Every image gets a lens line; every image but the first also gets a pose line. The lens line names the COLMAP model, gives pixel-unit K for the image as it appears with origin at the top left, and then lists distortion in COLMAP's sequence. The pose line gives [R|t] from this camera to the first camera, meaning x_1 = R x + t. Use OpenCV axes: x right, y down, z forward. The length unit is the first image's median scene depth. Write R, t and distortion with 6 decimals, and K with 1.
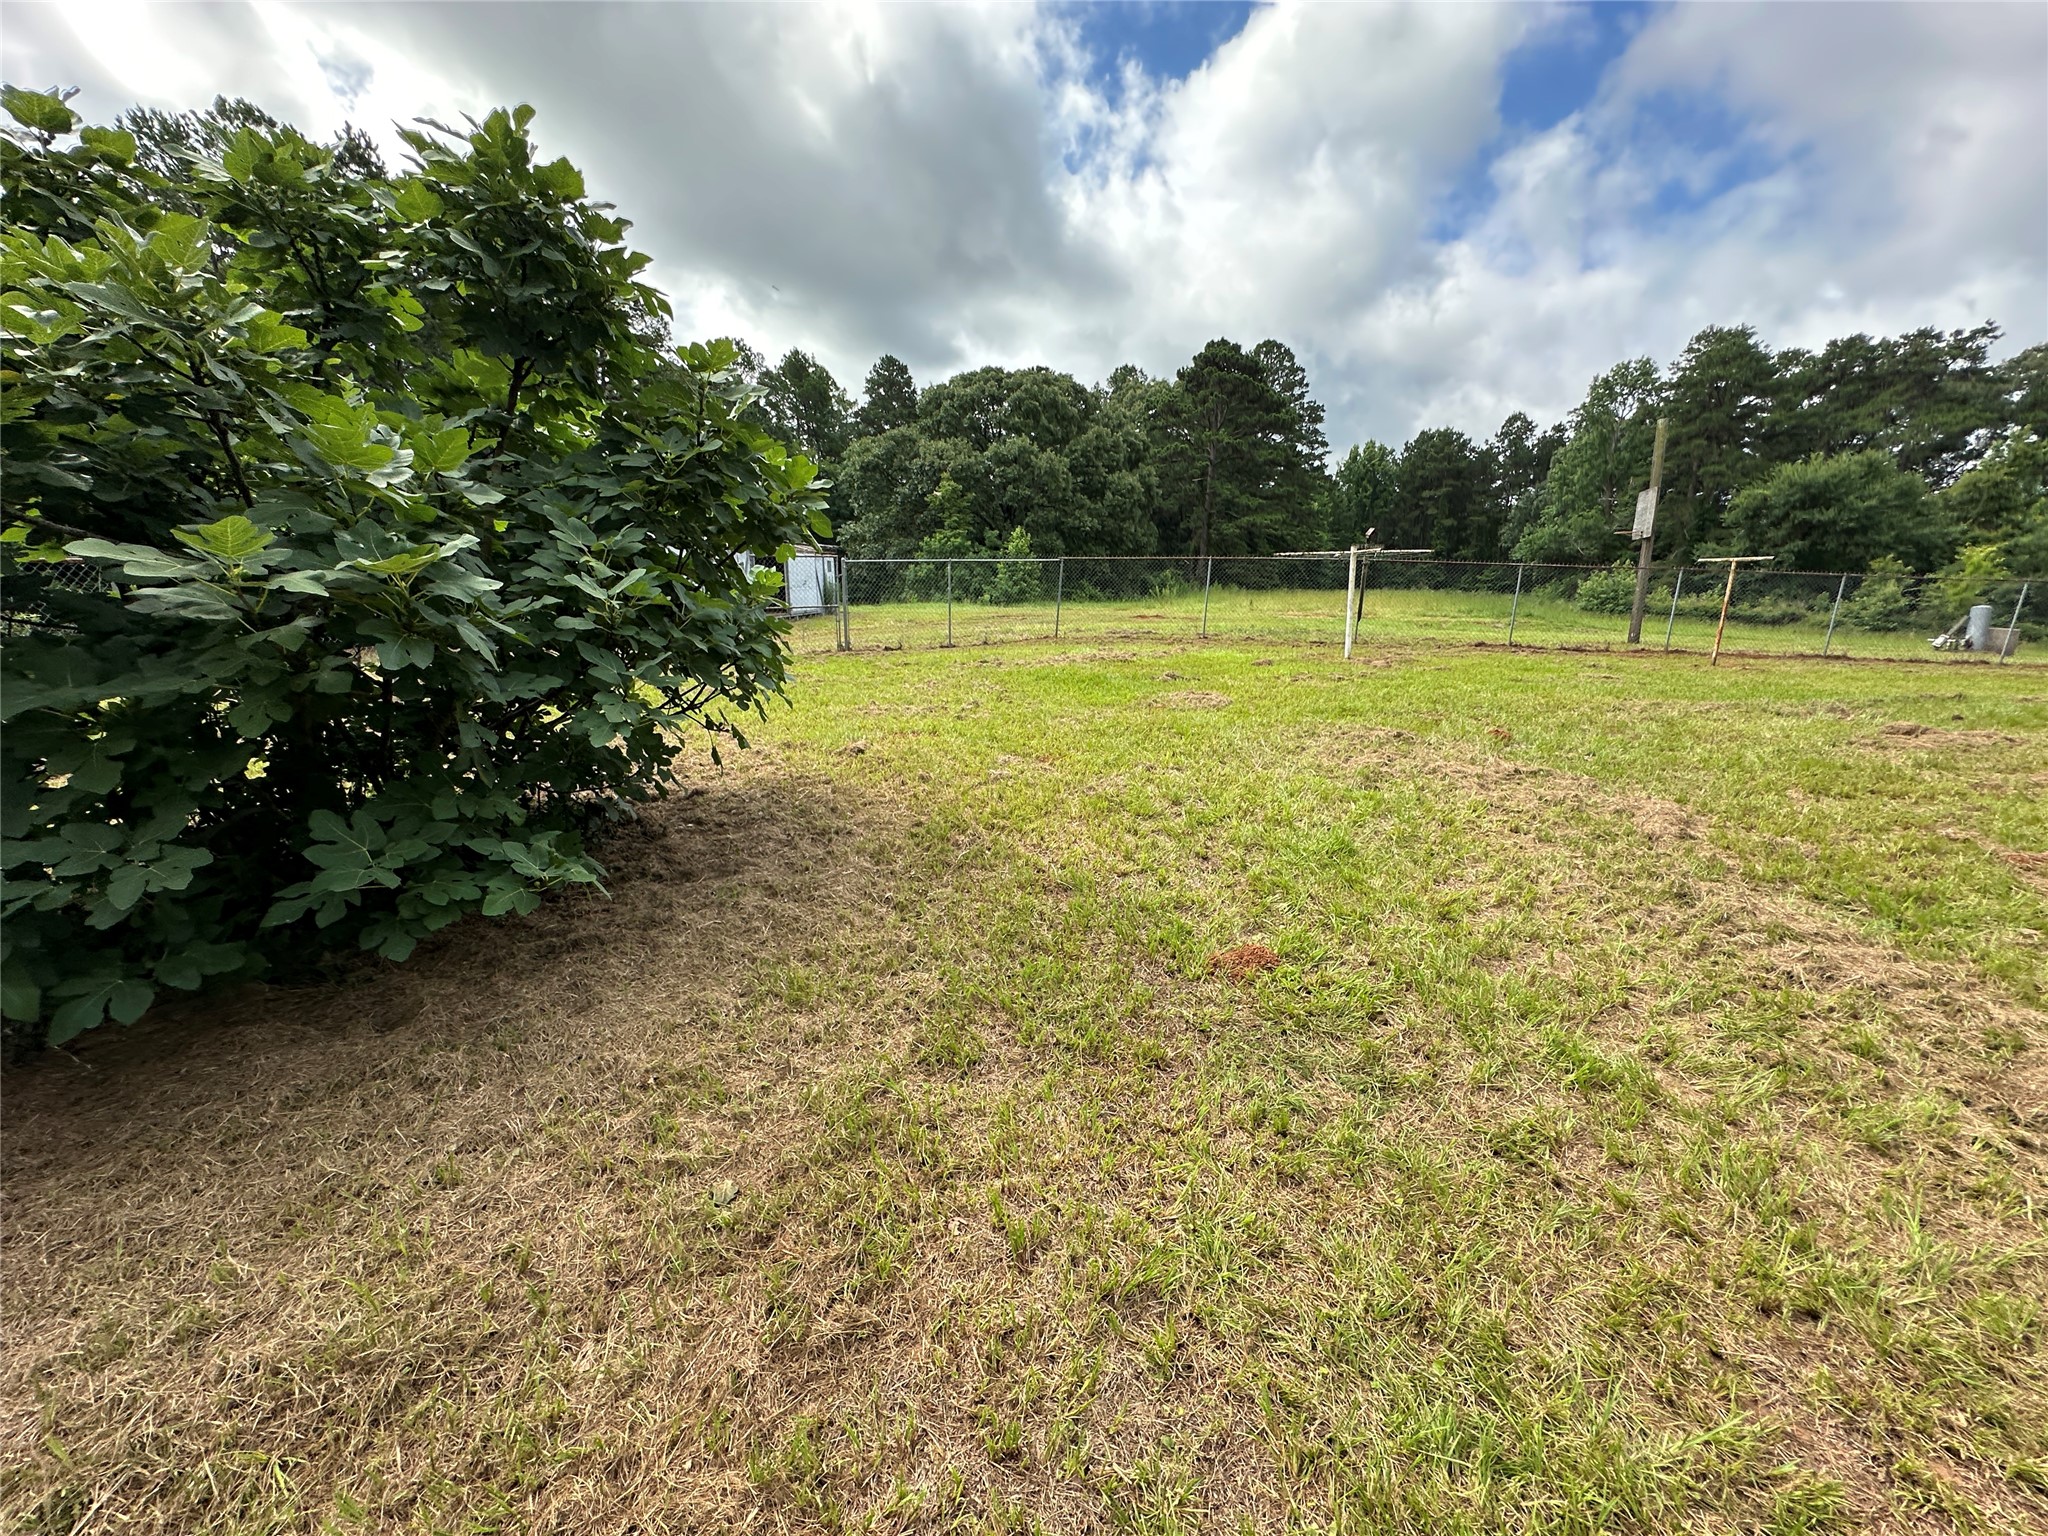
lens RADIAL K [[823.5, 0, 1038.6], [0, 823.5, 760.0], [0, 0, 1]] dist [-0.002774, 0.001101]
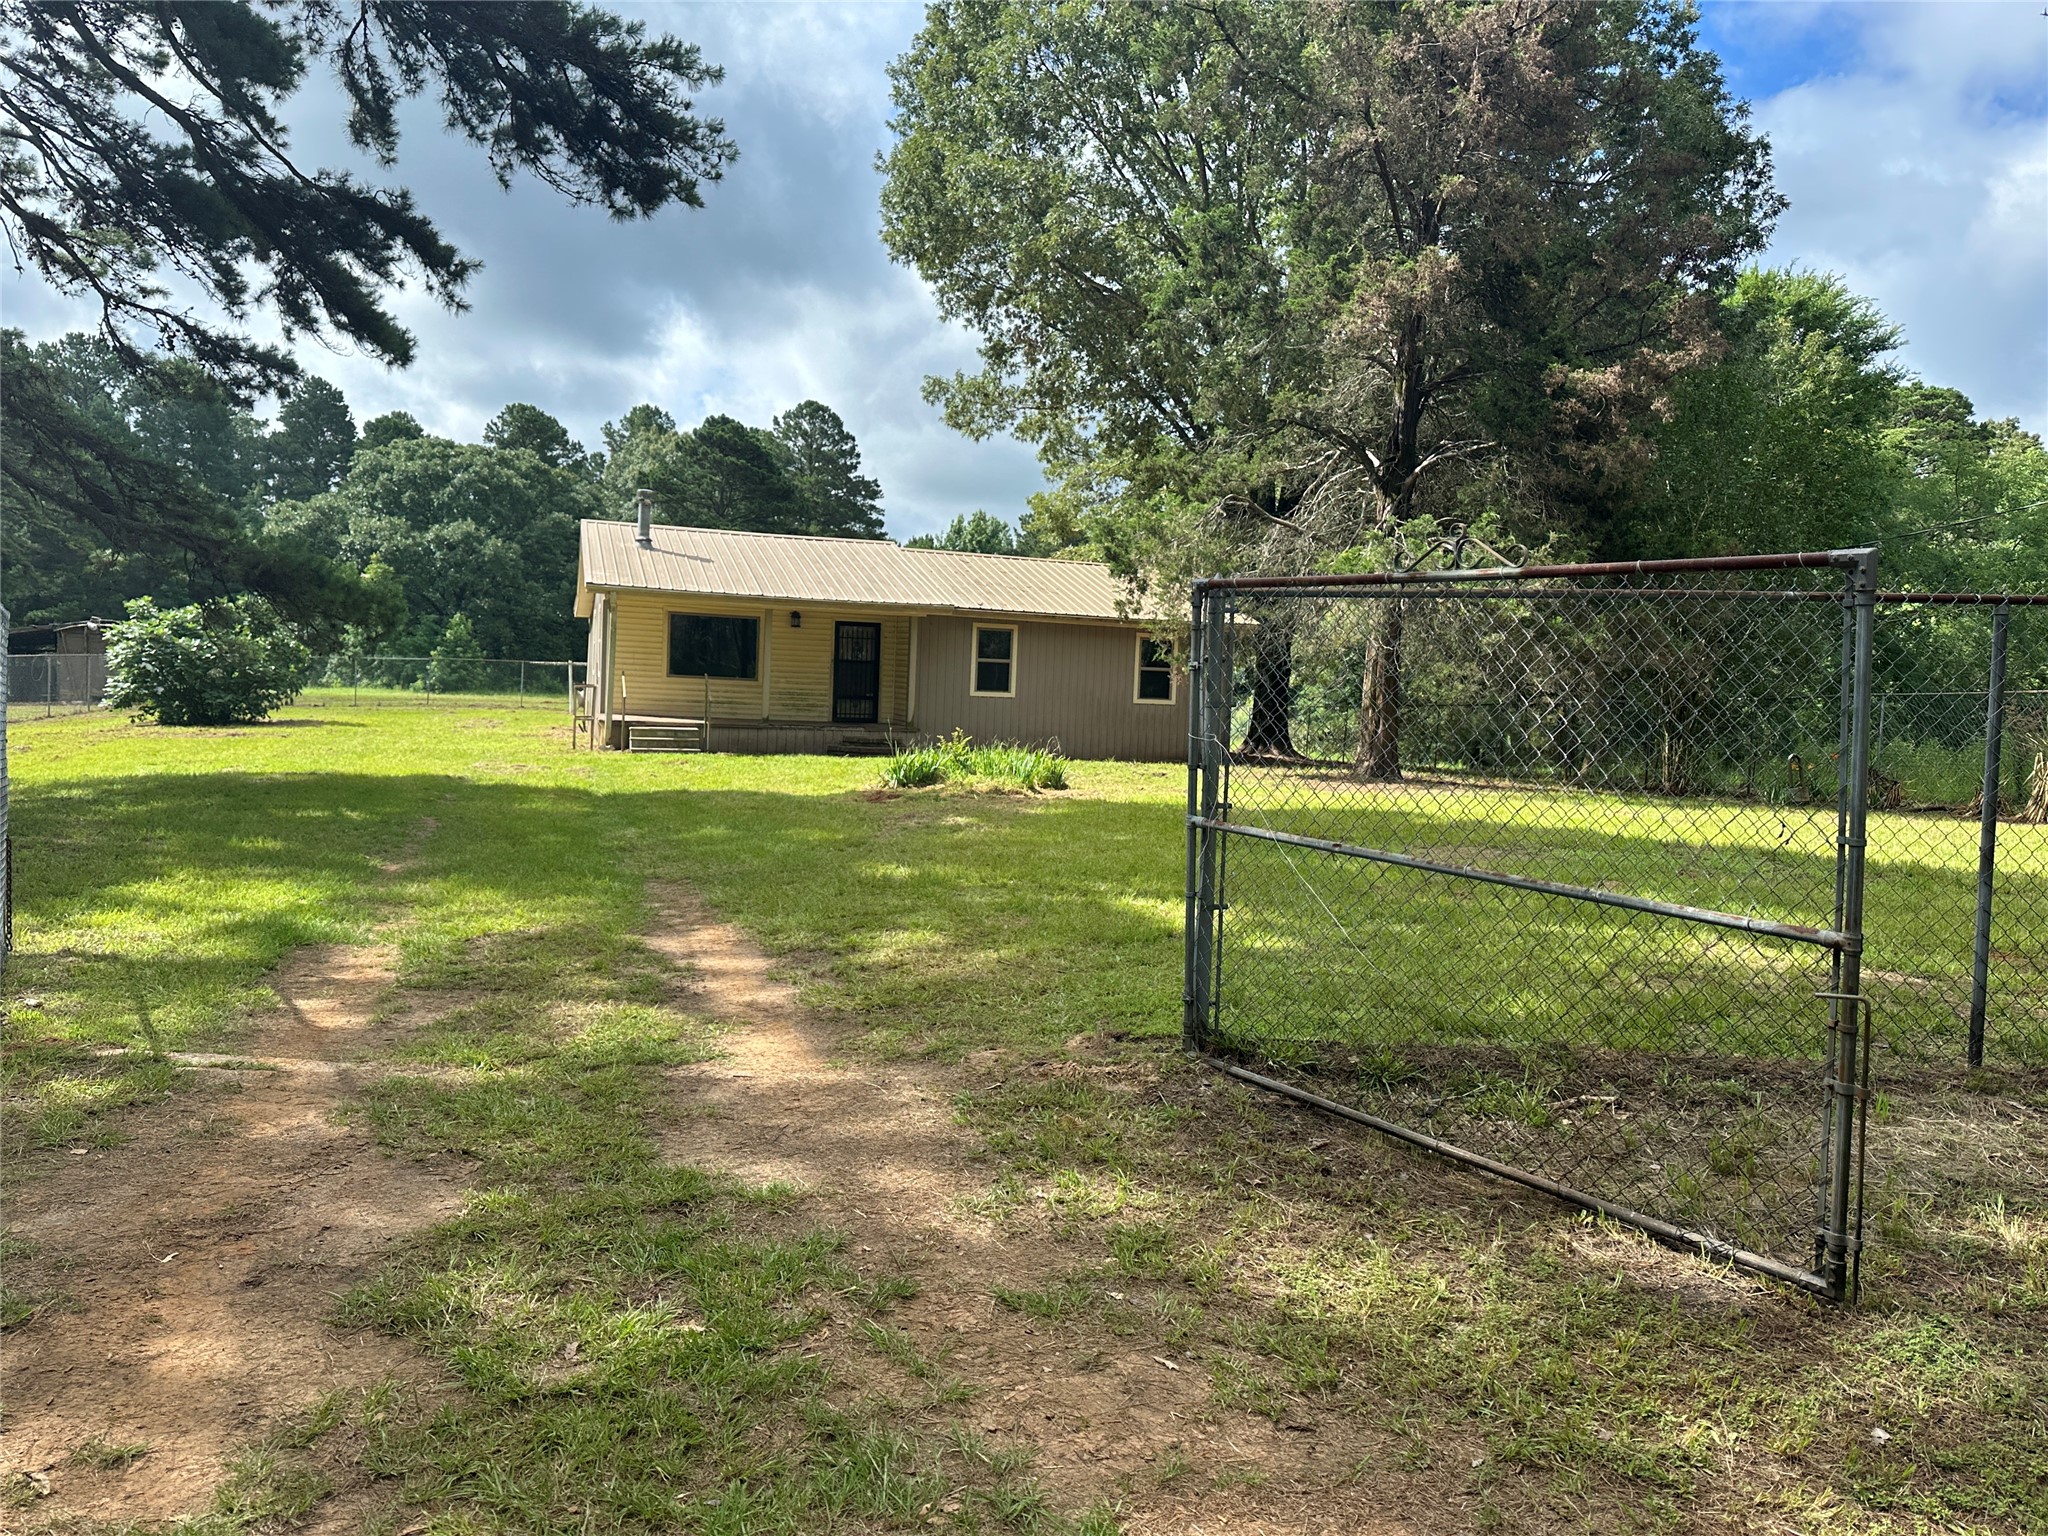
lens RADIAL K [[1451.0, 0, 1105.0], [0, 1451.0, 787.3], [0, 0, 1]] dist [-0.002392, -0.037923]
pose [[0.943458, 0.012067, 0.331271, 0.118360], [0.033110, 0.990909, -0.130393, 0.150303], [-0.329833, 0.133989, 0.934482, -0.735510]]
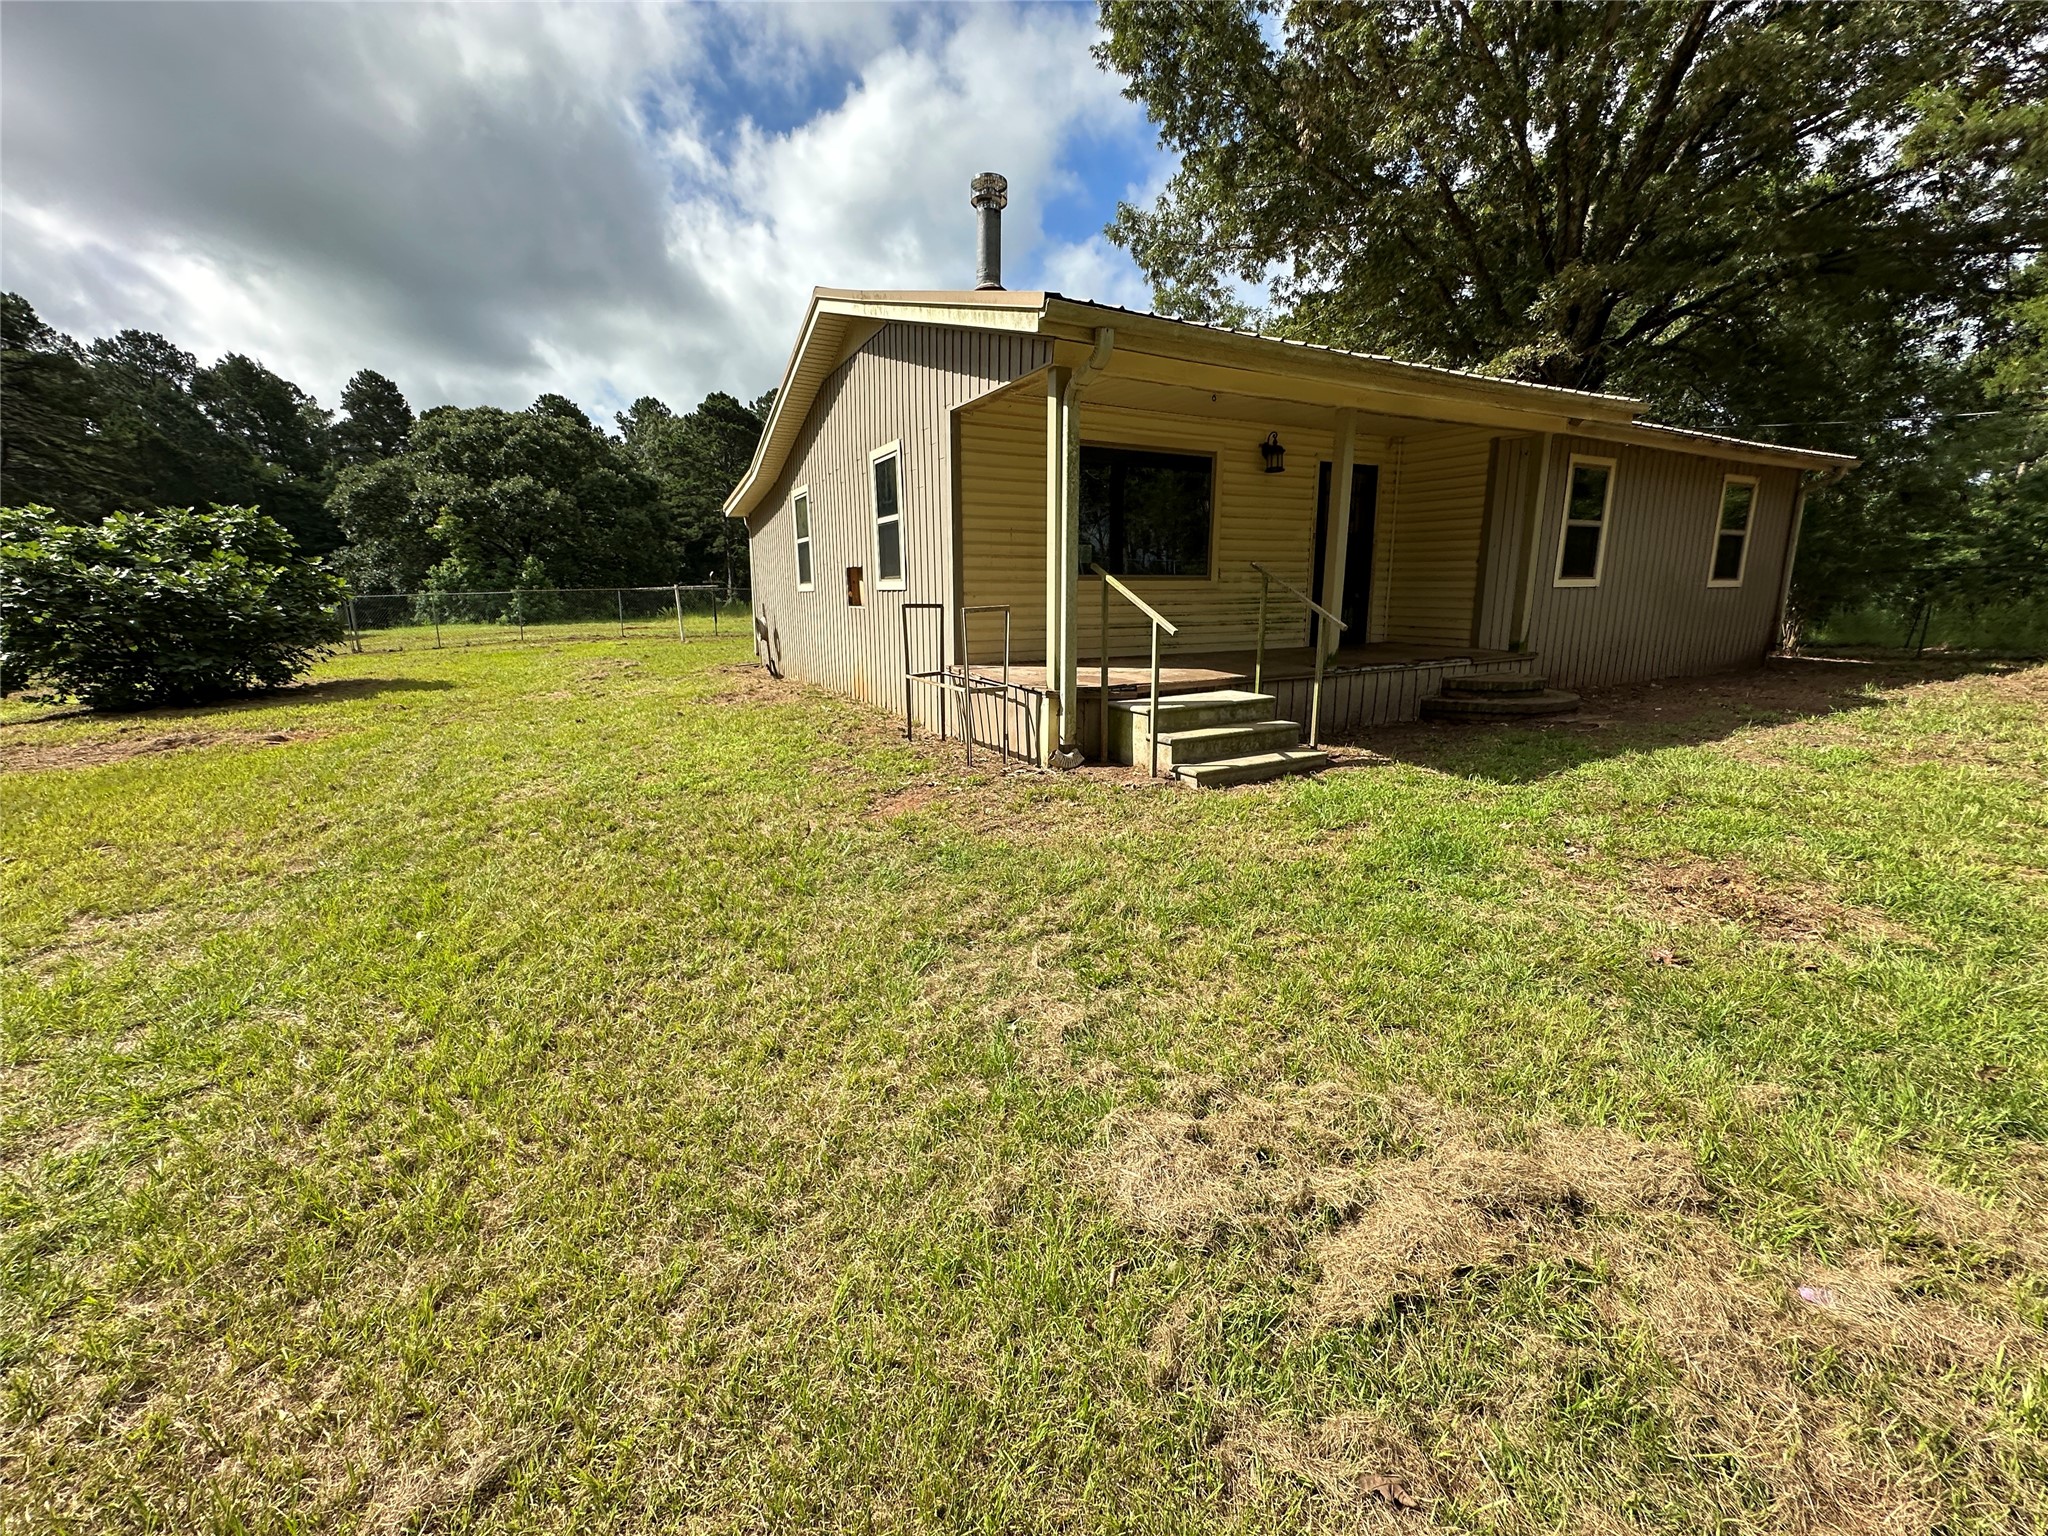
lens RADIAL K [[823.5, 0, 1036.0], [0, 823.5, 766.9], [0, 0, 1]] dist [-0.002774, 0.001101]
pose [[0.892423, -0.109371, 0.437744, 0.064059], [0.112946, 0.993439, 0.017950, 0.060067], [-0.436835, 0.033423, 0.898920, -0.292628]]
